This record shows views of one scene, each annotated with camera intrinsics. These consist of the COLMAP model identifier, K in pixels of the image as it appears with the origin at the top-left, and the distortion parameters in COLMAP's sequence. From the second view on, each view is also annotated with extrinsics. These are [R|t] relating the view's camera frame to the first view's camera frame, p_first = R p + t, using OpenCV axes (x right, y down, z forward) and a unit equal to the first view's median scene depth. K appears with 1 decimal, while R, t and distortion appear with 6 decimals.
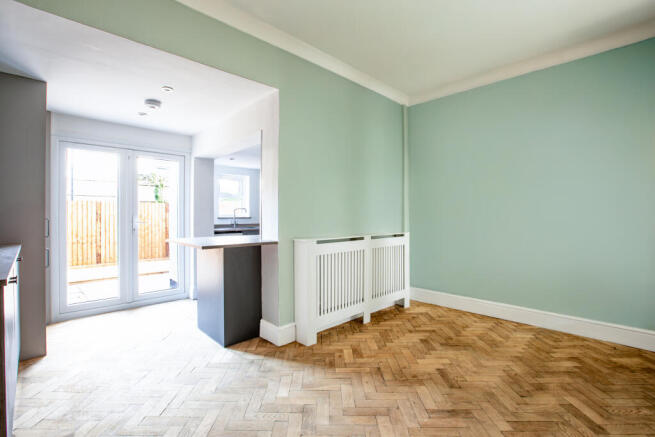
lens RADIAL K [[317.6, 0, 312.7], [0, 317.6, 214.1], [0, 0, 1]] dist [0.000223, 0.000069]
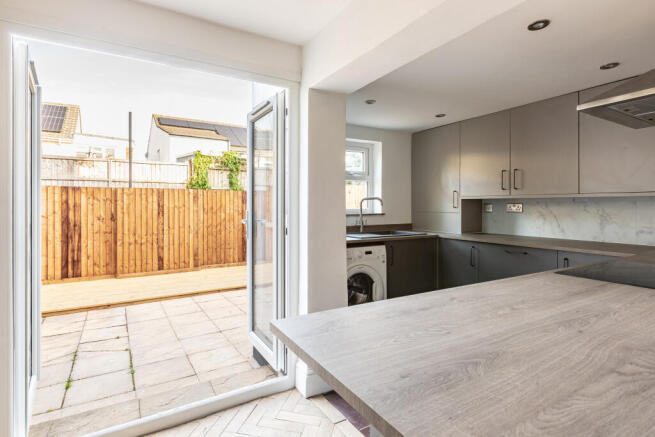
lens RADIAL K [[344.4, 0, 328.2], [0, 344.4, 201.0], [0, 0, 1]] dist [-0.000595, -0.000453]
pose [[0.983761, -0.001436, -0.179479, -0.126816], [0.000077, 0.999971, -0.007575, -0.004901], [0.179485, 0.007438, 0.983733, 0.254003]]
